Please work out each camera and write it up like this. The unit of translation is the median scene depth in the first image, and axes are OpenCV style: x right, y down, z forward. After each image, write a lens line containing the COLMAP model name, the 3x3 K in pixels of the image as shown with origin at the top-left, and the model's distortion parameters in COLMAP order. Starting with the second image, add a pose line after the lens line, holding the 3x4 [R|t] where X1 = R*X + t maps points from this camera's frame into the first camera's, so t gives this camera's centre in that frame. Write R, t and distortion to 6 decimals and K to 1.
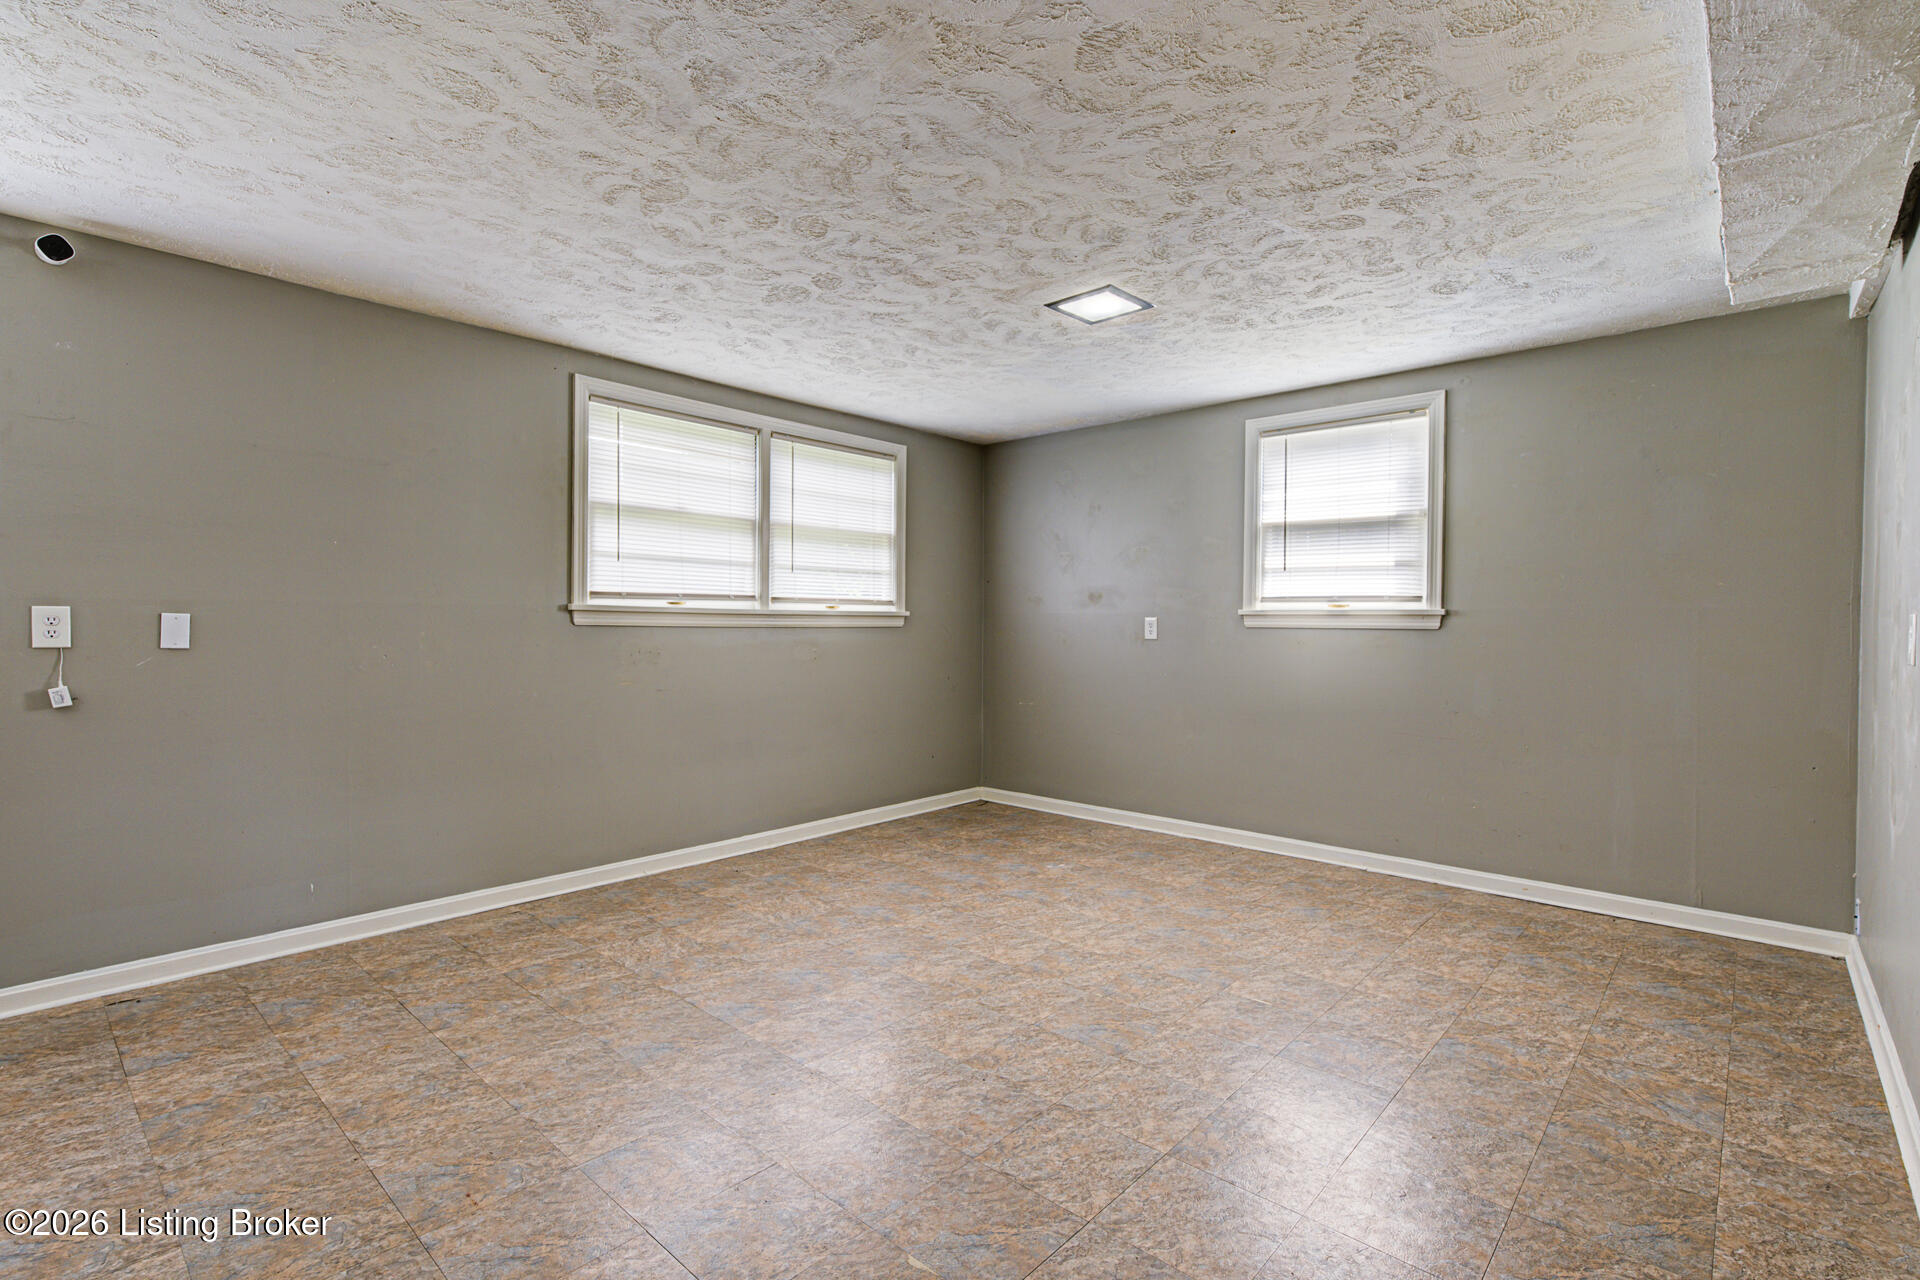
lens RADIAL K [[869.9, 0, 960.0], [0, 869.9, 640.0], [0, 0, 1]] dist [-0.000464, 0.000347]
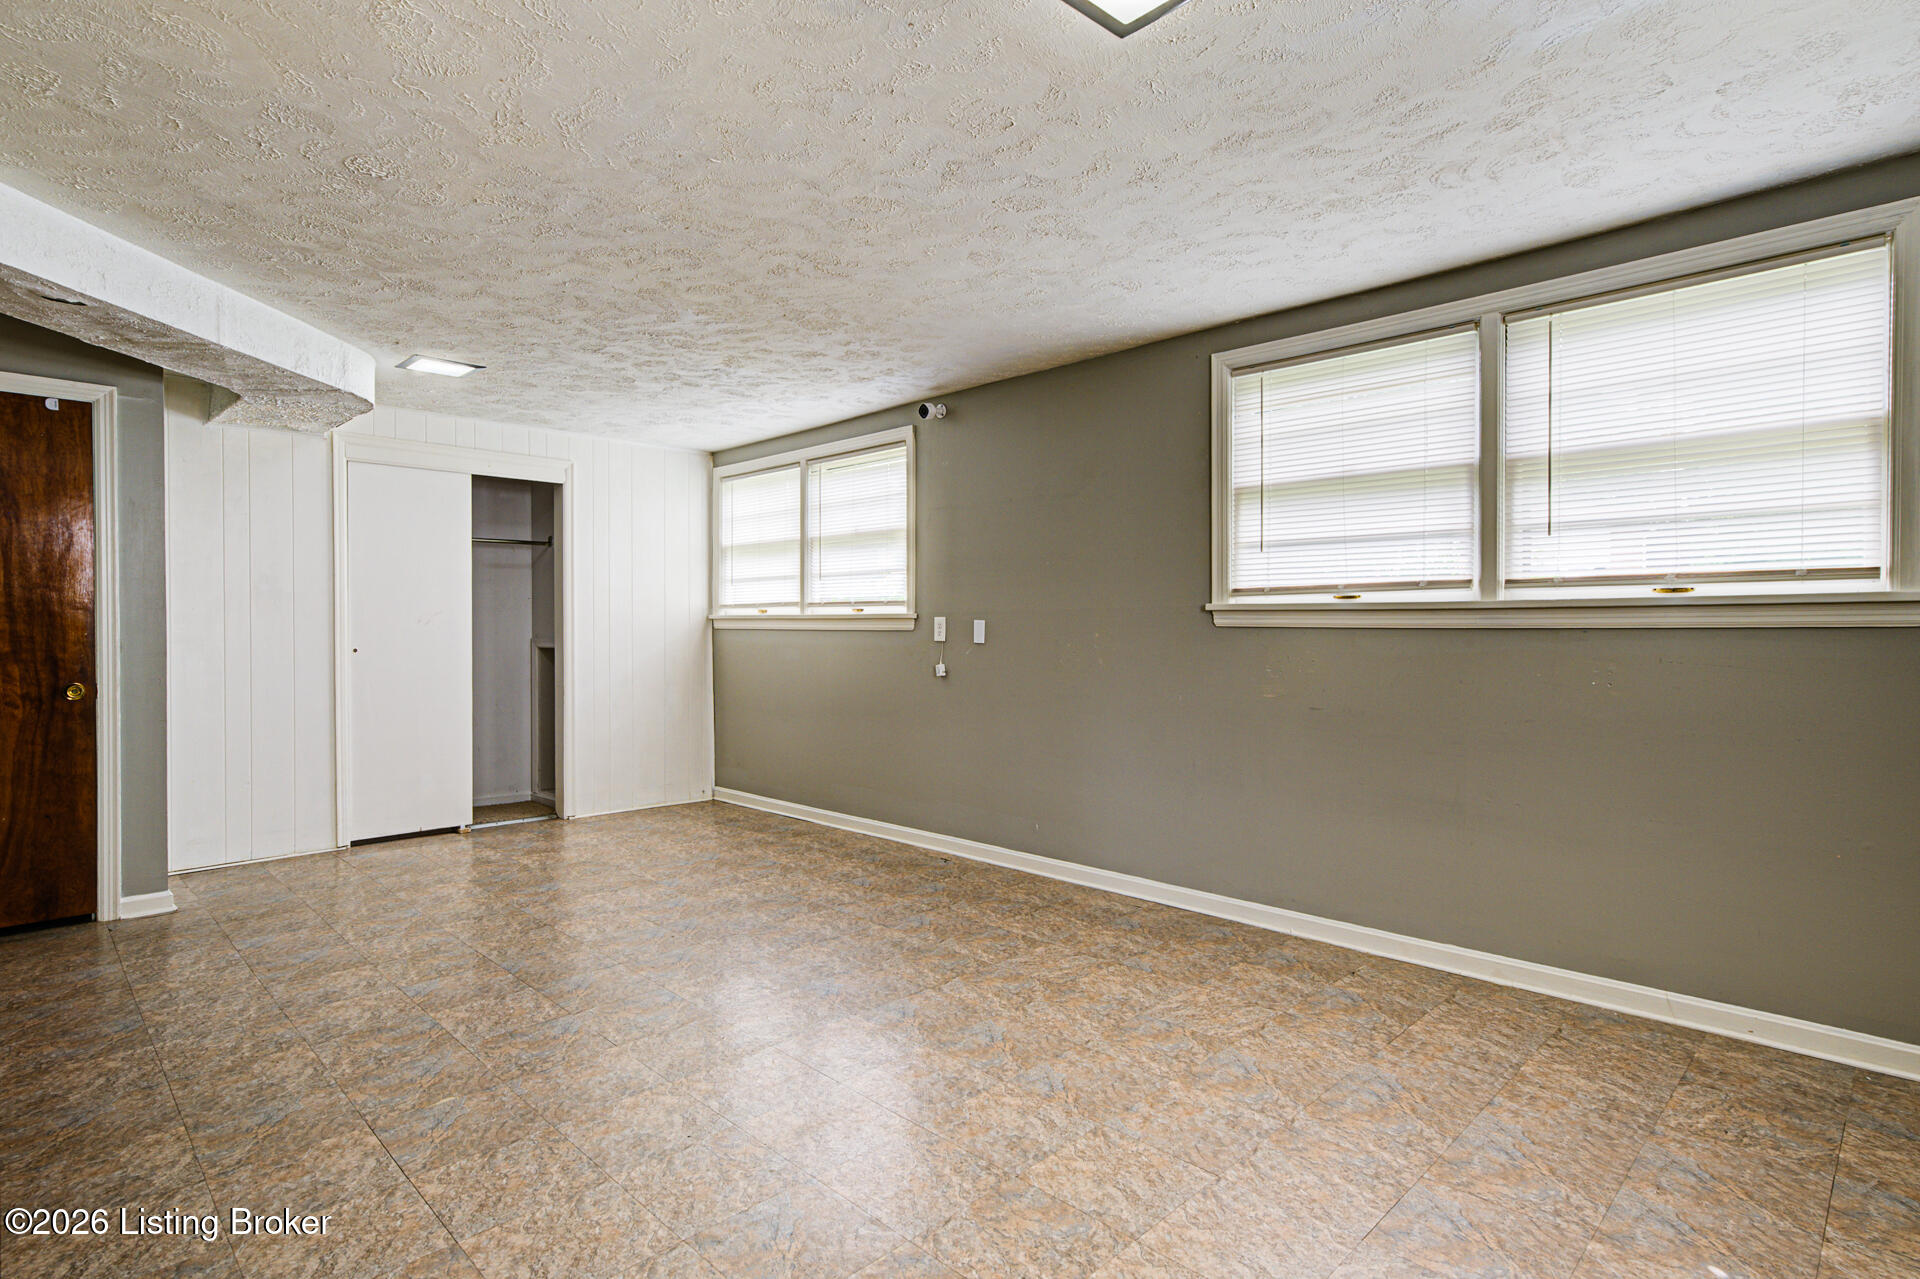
lens RADIAL K [[969.1, 0, 963.3], [0, 969.1, 638.4], [0, 0, 1]] dist [0.011169, 0.000014]
pose [[-0.042875, 0.009007, -0.999040, 0.637400], [-0.013135, 0.999868, 0.009578, -0.012109], [0.998994, 0.013534, -0.042751, 0.831989]]
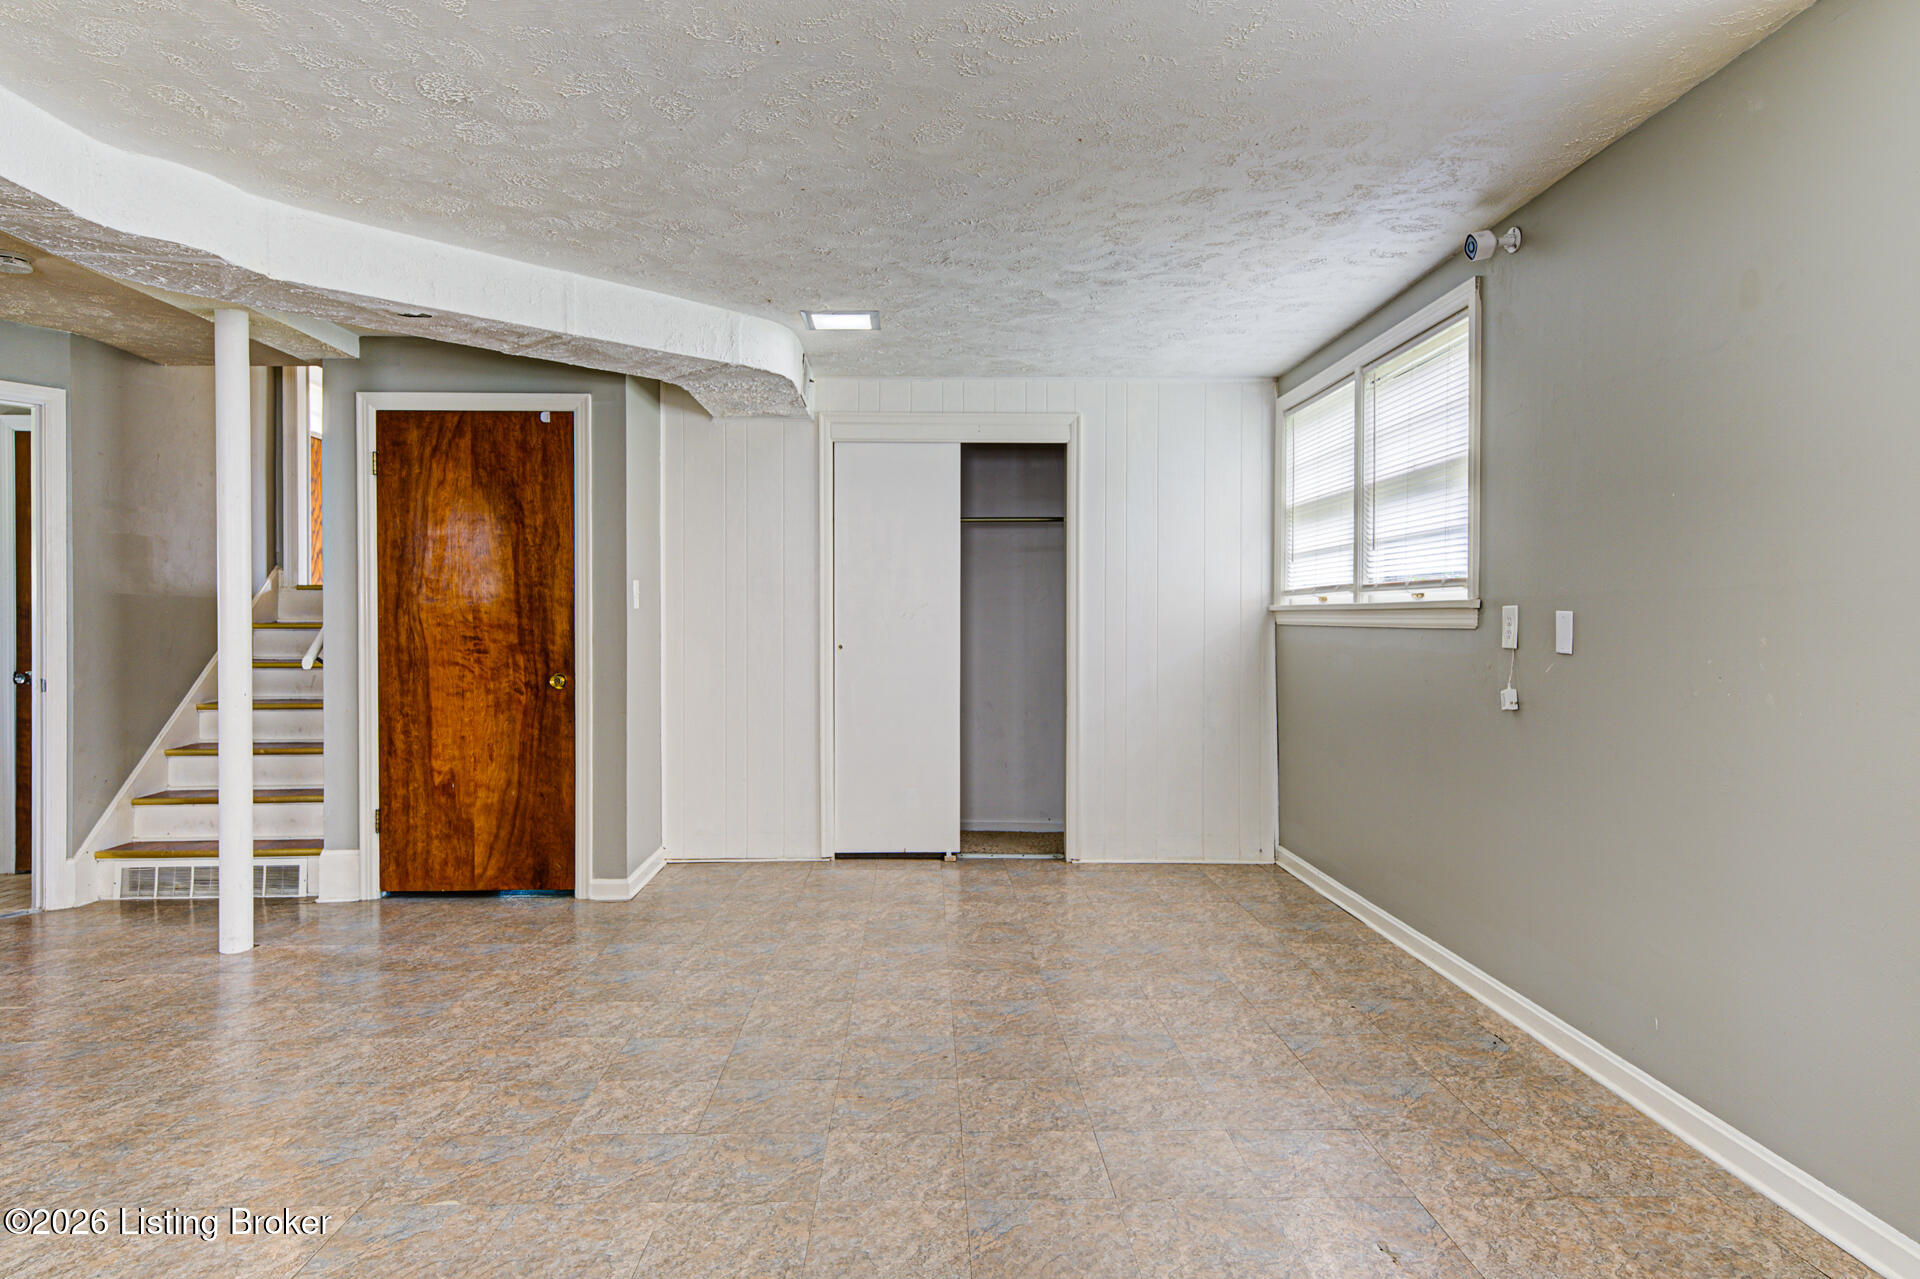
lens RADIAL K [[1160.0, 0, 943.7], [0, 1160.0, 627.2], [0, 0, 1]] dist [0.021002, -0.000448]
pose [[-0.730667, 0.000787, -0.682733, 0.225511], [-0.012059, 0.999828, 0.014058, -0.019147], [0.682627, 0.018505, -0.730532, 1.119019]]
